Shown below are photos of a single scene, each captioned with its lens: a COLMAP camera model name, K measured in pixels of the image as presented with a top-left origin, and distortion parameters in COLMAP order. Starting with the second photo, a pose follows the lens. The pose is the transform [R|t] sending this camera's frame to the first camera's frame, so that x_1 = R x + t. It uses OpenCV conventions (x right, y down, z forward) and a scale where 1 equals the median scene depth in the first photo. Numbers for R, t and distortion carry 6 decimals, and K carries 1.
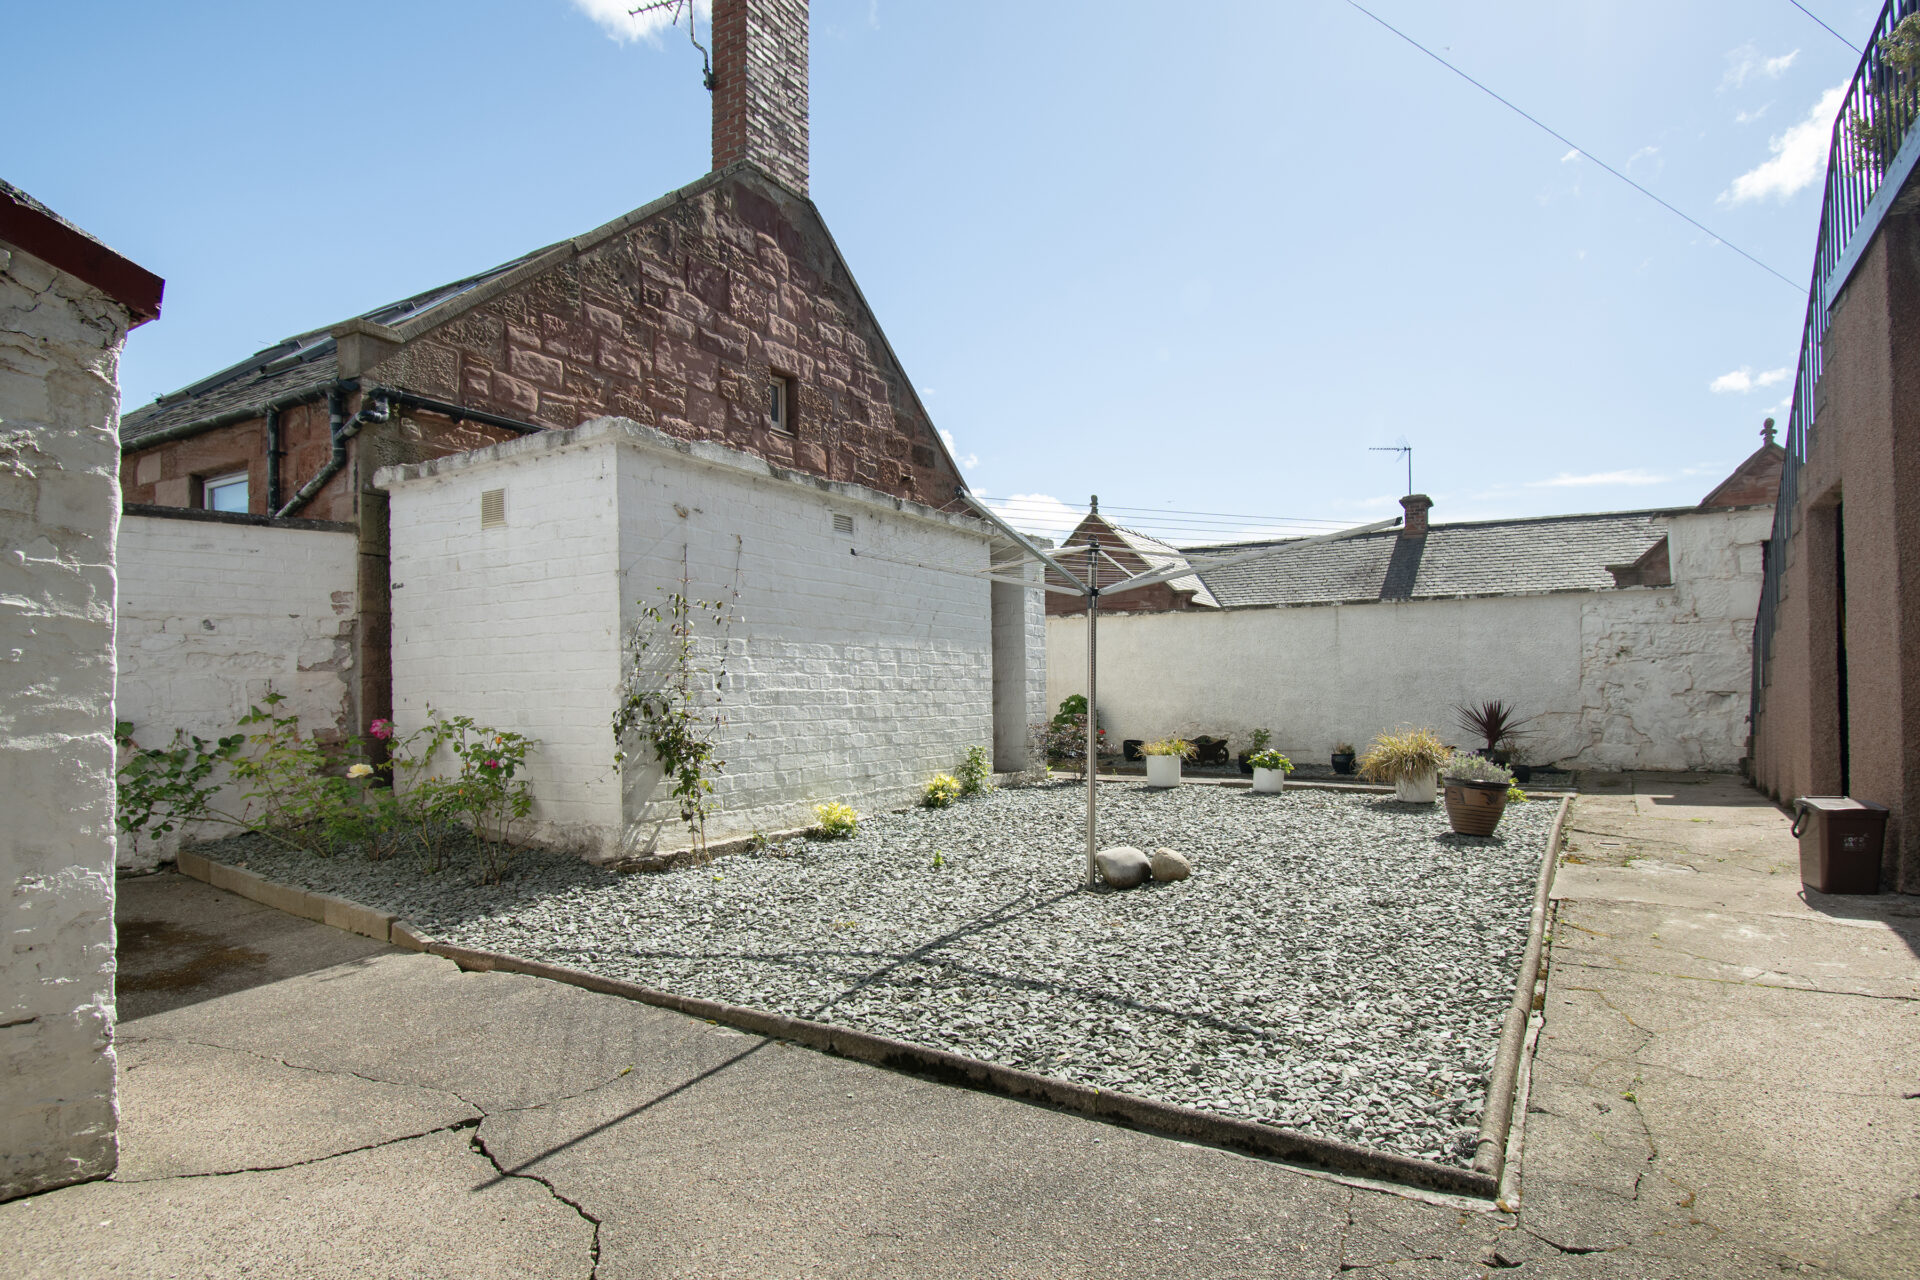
lens RADIAL K [[1002.6, 0, 979.0], [0, 1002.6, 688.8], [0, 0, 1]] dist [0.005668, 0.000353]
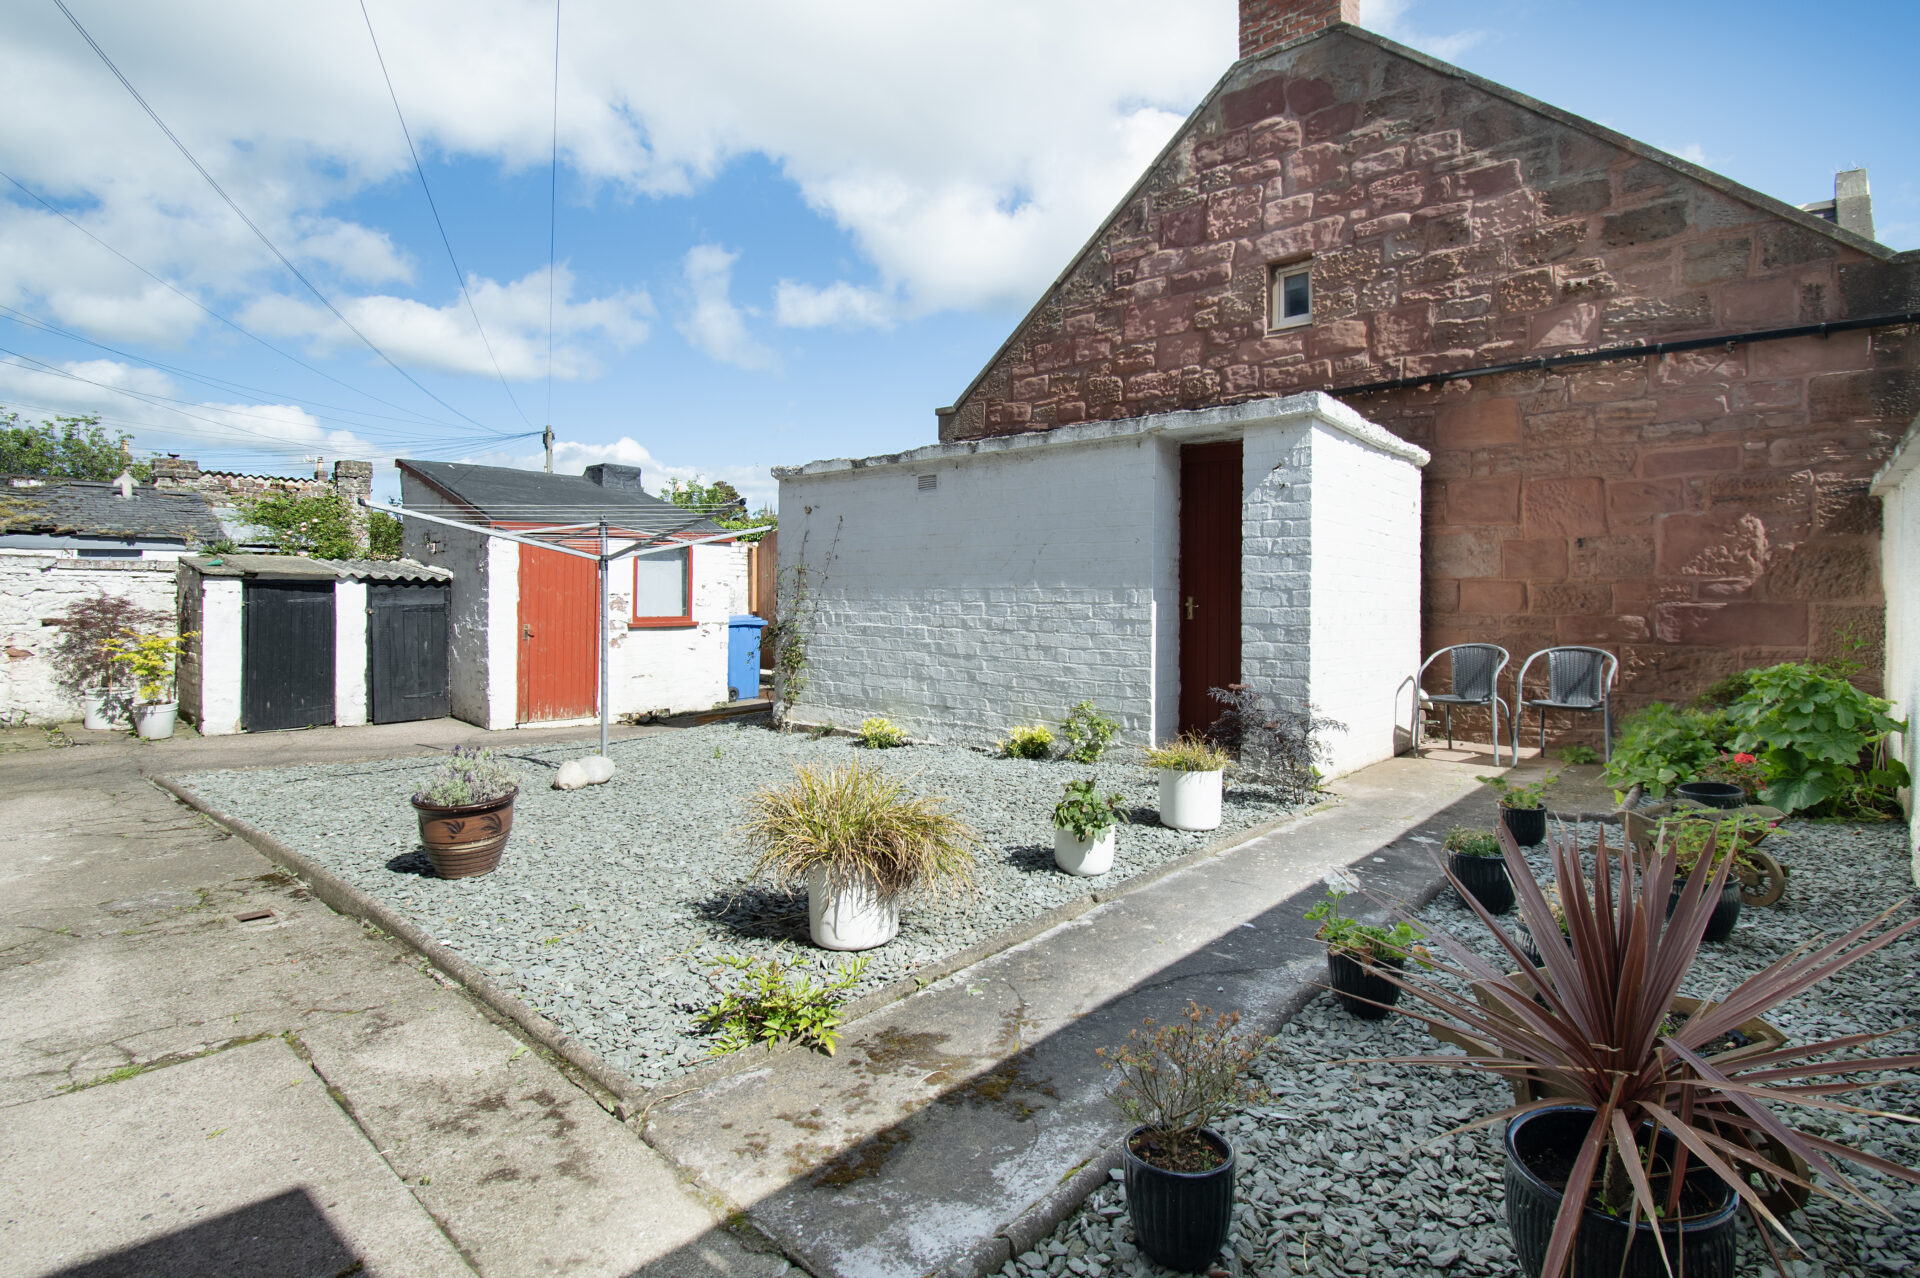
lens RADIAL K [[919.2, 0, 986.8], [0, 919.2, 586.0], [0, 0, 1]] dist [-0.003008, -0.000202]
pose [[-0.168330, -0.005891, -0.985713, 0.827603], [-0.001486, 0.999983, -0.005722, -0.037131], [0.985730, 0.000502, -0.168336, 1.154103]]
